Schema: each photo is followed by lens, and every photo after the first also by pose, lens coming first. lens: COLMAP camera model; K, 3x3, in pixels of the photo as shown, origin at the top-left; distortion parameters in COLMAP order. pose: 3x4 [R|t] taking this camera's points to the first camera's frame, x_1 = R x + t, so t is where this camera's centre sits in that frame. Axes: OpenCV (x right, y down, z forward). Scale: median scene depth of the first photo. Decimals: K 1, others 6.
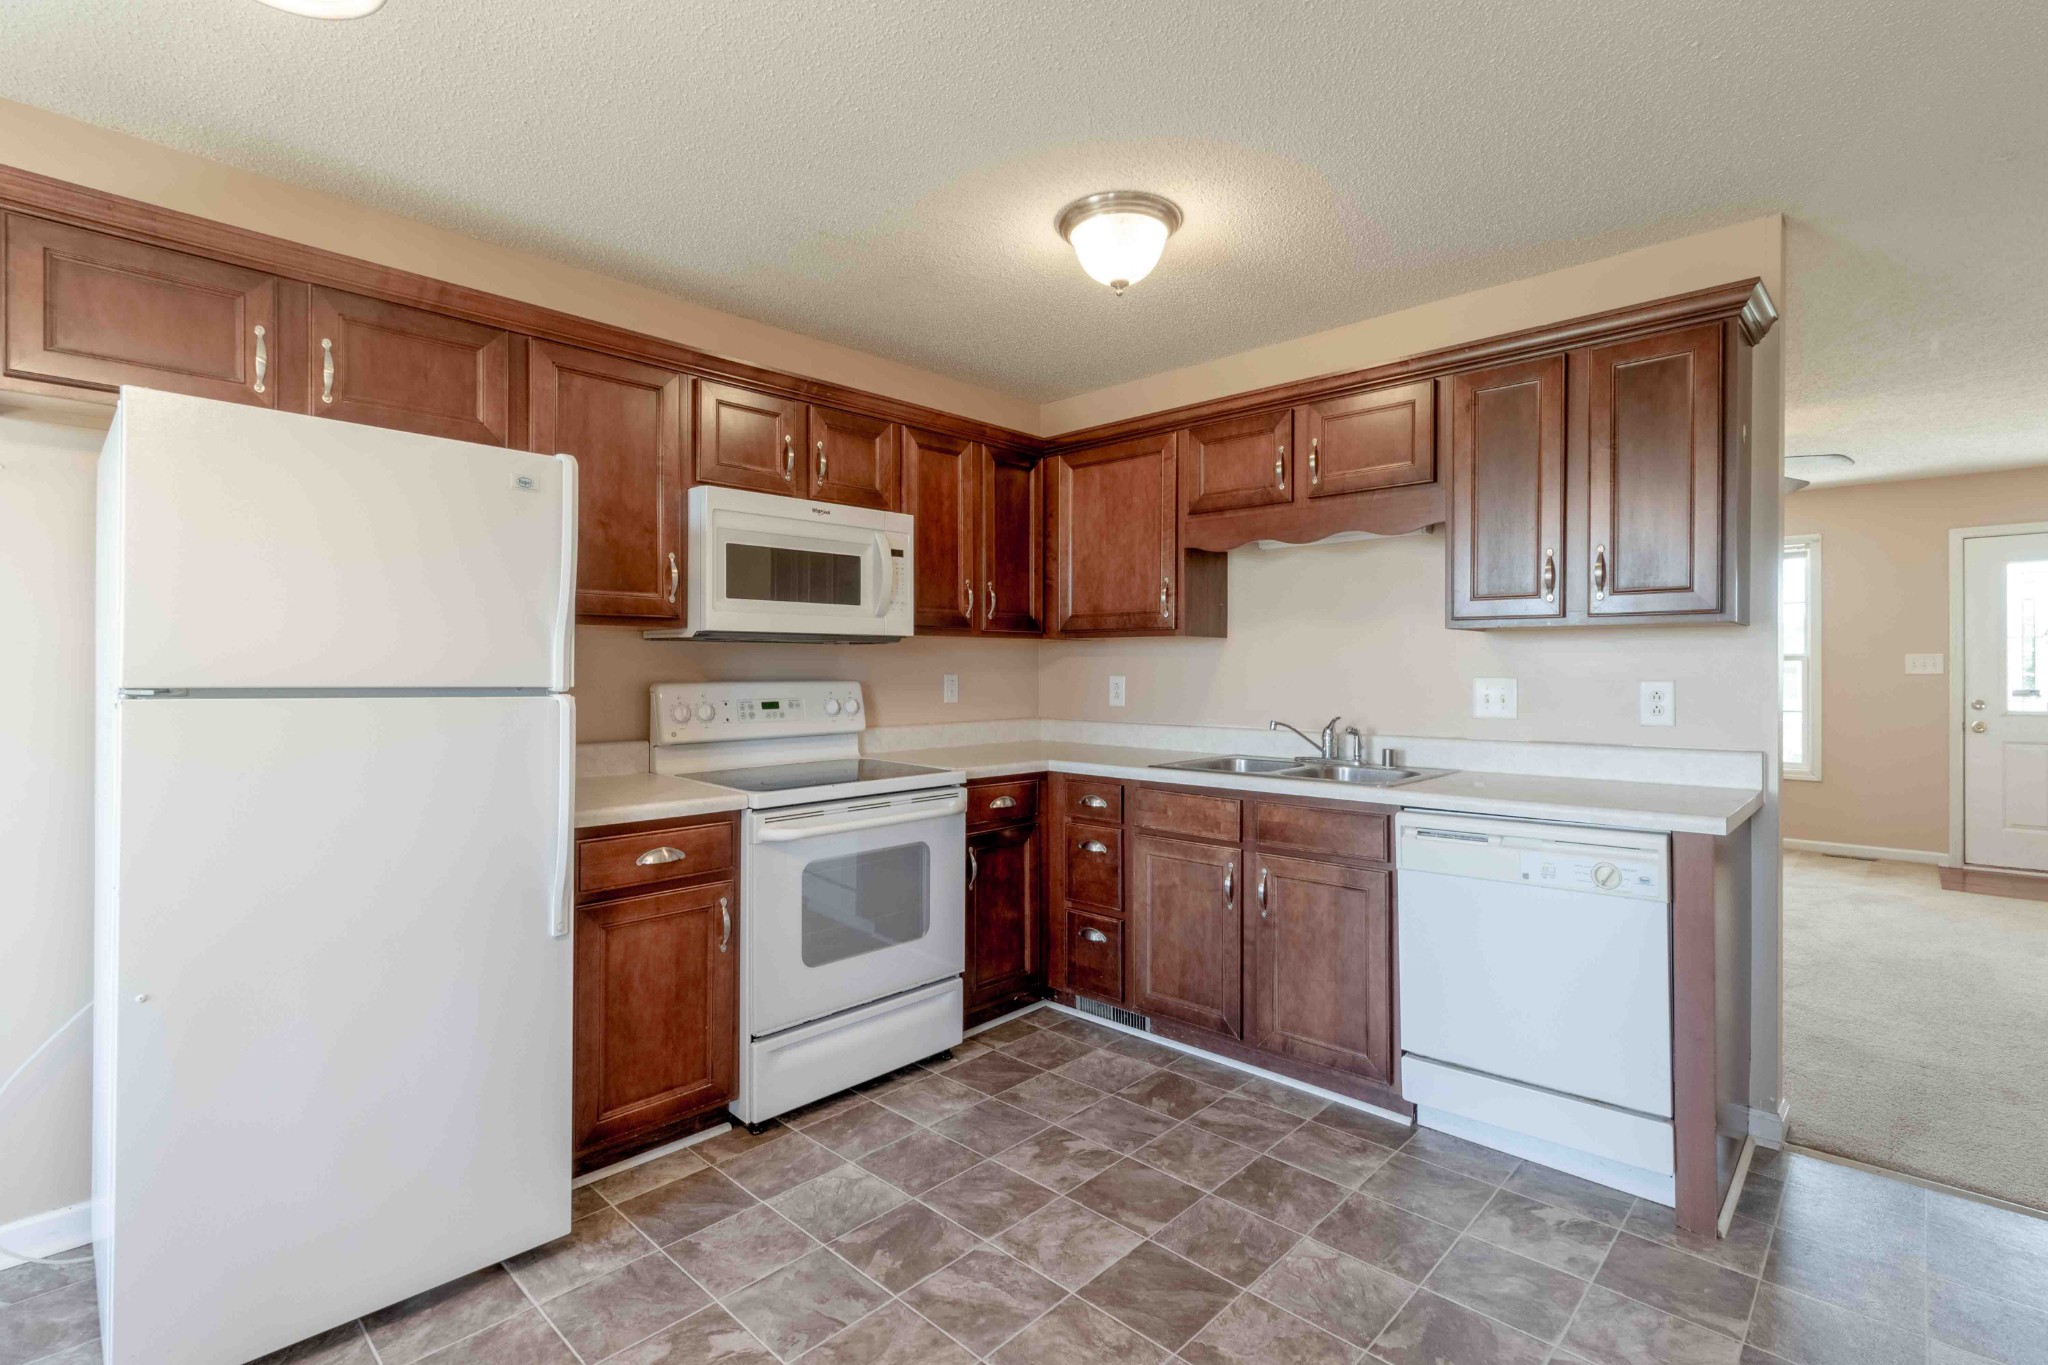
lens RADIAL K [[952.0, 0, 1006.1], [0, 952.0, 675.0], [0, 0, 1]] dist [0.000083, -0.000049]
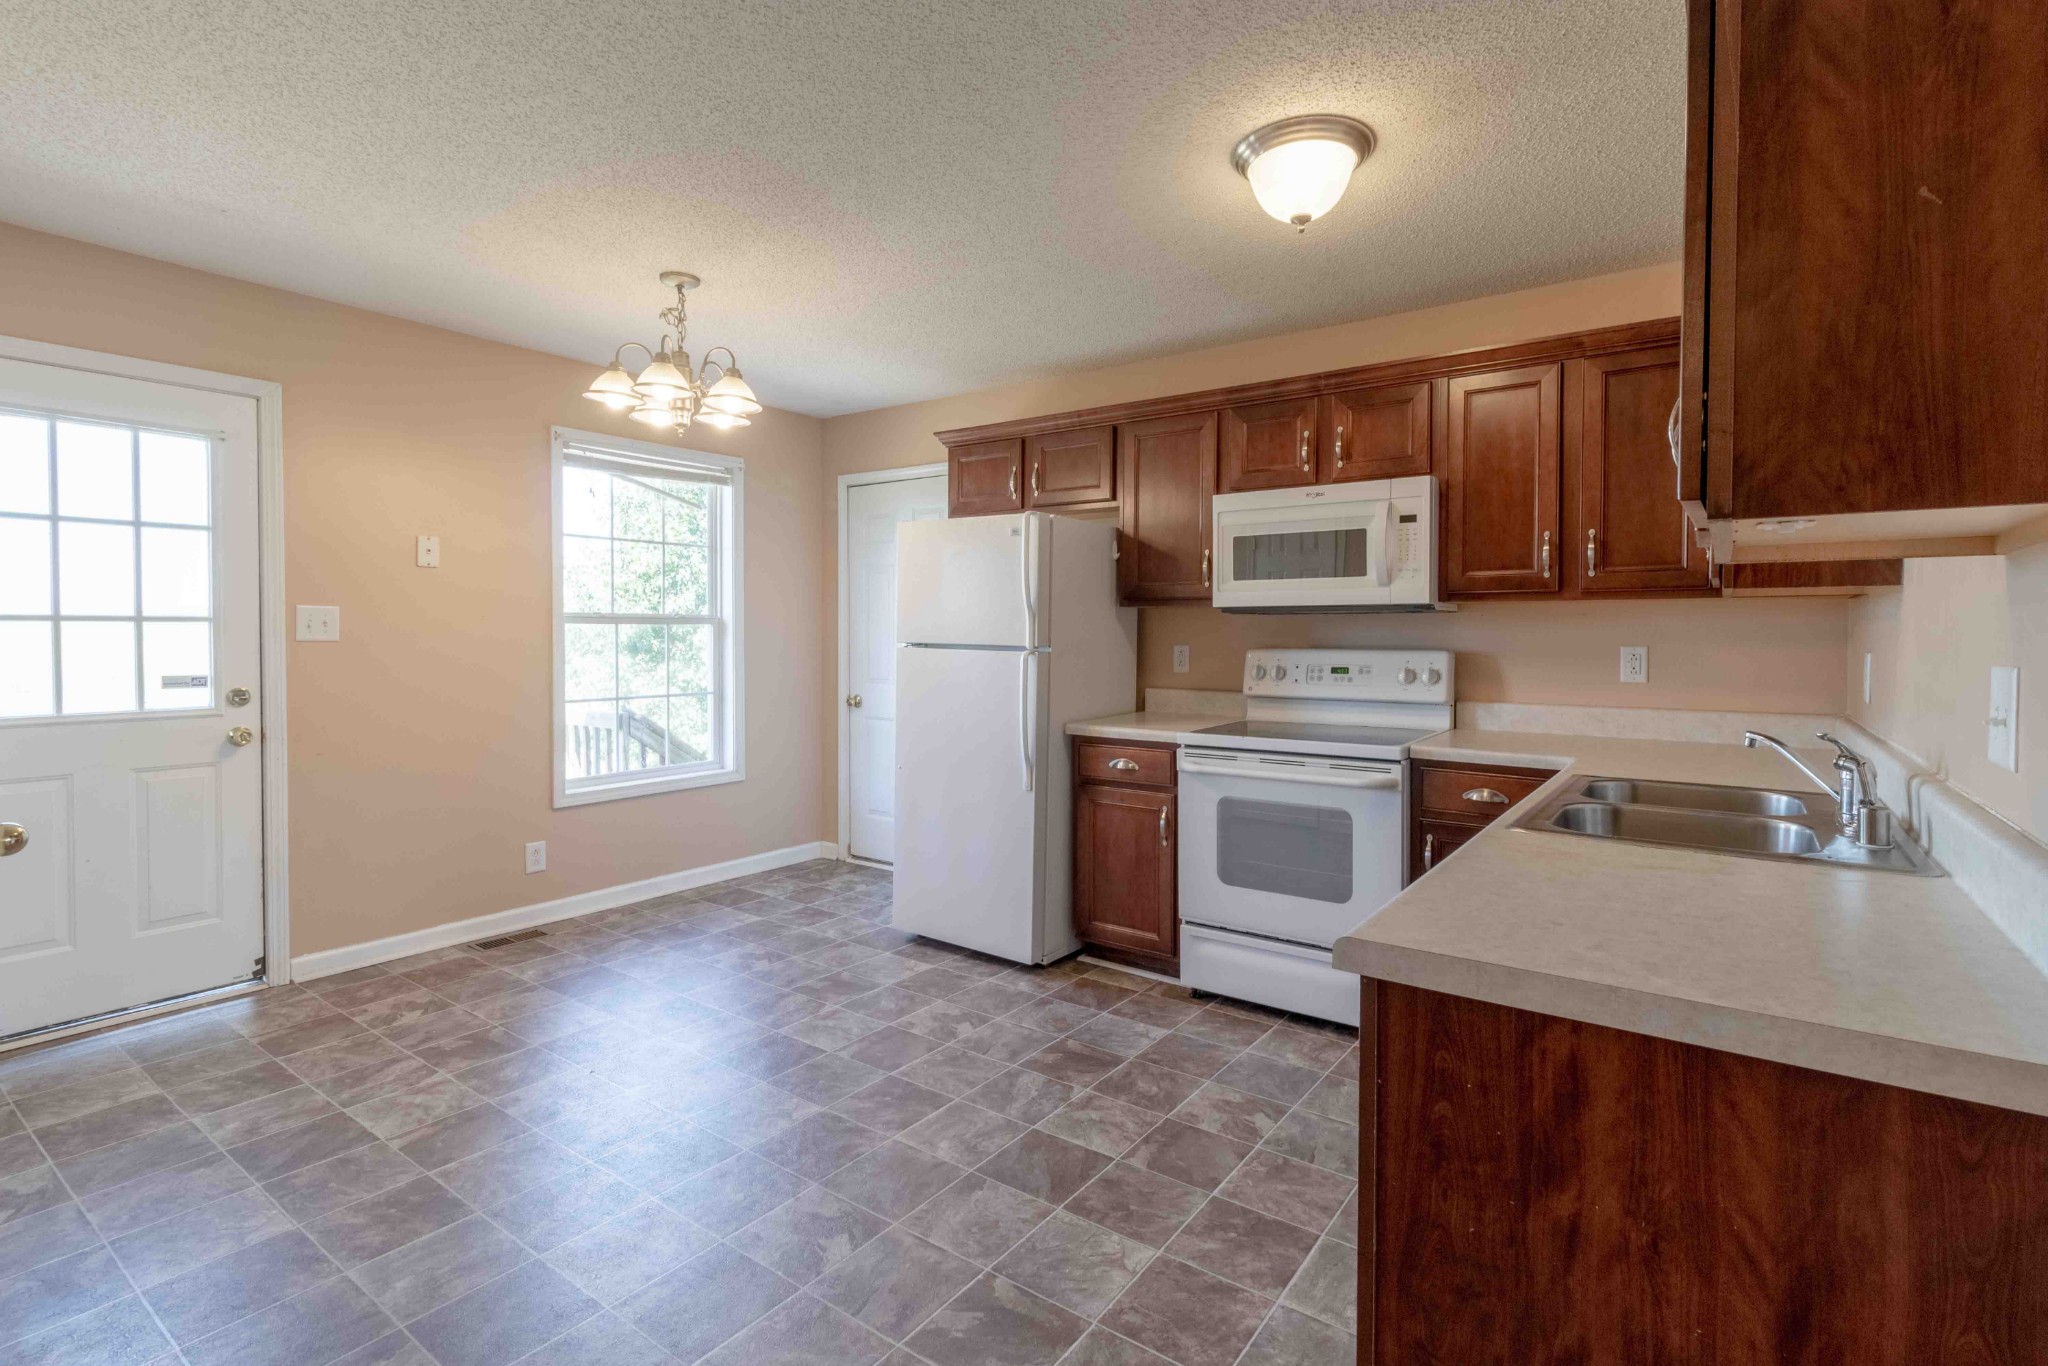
lens RADIAL K [[954.7, 0, 1056.9], [0, 954.7, 653.8], [0, 0, 1]] dist [-0.005009, -0.000330]
pose [[0.155008, 0.020452, -0.987702, 0.999219], [-0.011719, 0.999753, 0.018863, -0.005761], [0.987844, 0.008651, 0.155209, 0.626648]]
